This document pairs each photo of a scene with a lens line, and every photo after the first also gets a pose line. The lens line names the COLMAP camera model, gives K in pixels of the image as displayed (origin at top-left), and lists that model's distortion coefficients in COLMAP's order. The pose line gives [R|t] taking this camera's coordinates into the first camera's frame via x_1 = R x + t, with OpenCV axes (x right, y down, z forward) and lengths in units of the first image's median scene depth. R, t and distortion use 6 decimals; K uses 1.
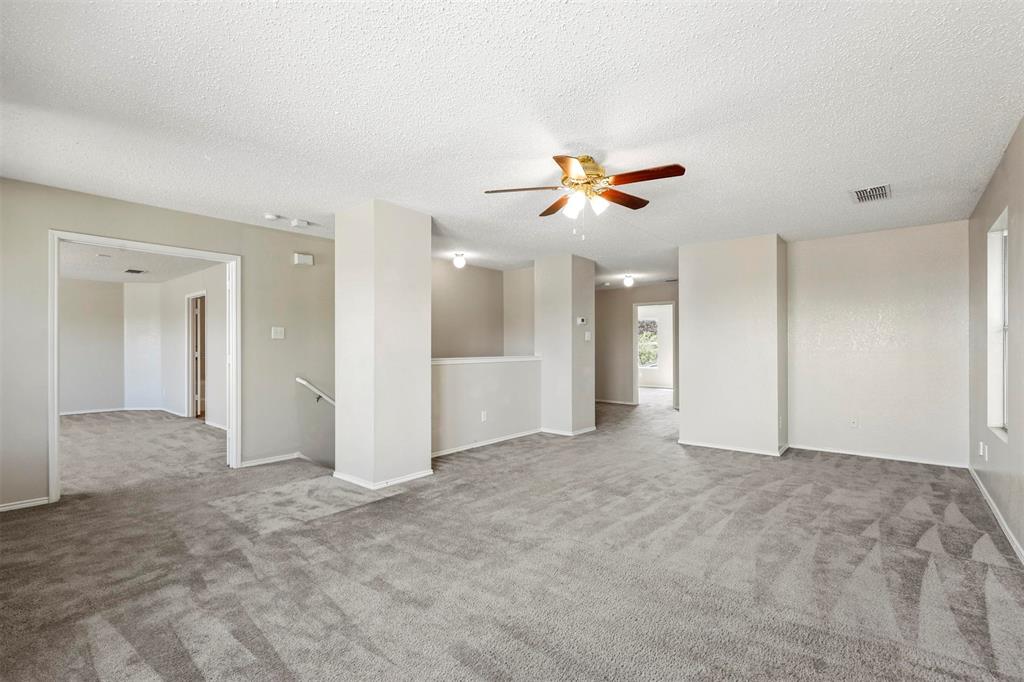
lens RADIAL K [[463.6, 0, 511.4], [0, 463.6, 346.1], [0, 0, 1]] dist [0.003445, 0.001406]
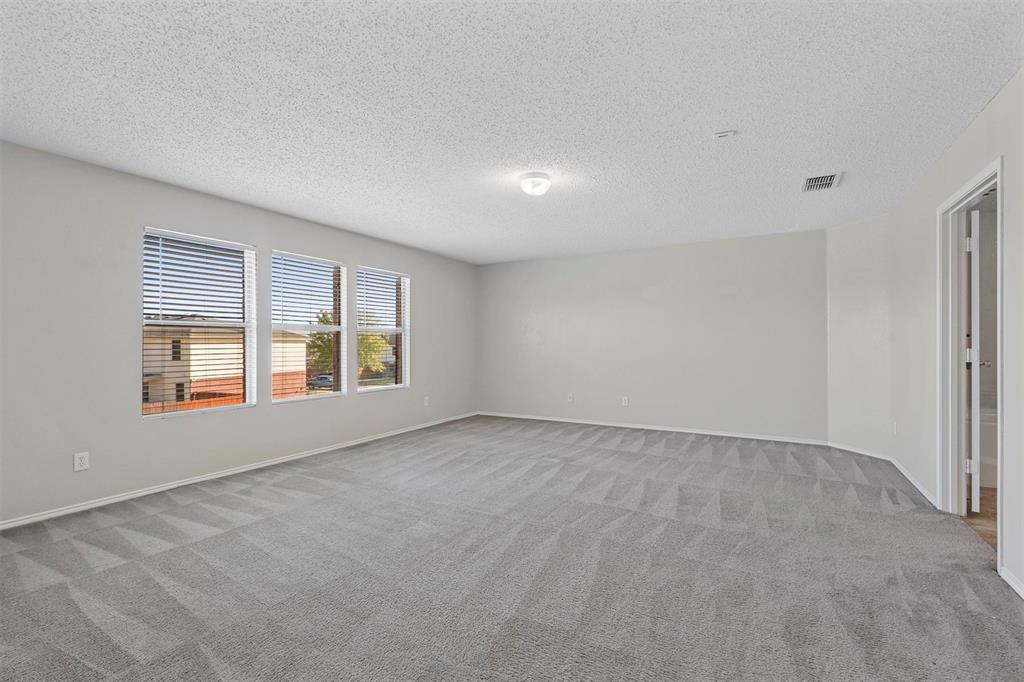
lens RADIAL K [[463.6, 0, 514.1], [0, 463.6, 341.7], [0, 0, 1]] dist [0.003445, 0.001406]
pose [[0.186820, 0.007178, -0.982368, -0.364015], [0.005276, 0.999952, 0.008310, 0.001235], [0.982380, -0.006735, 0.186773, 0.550427]]
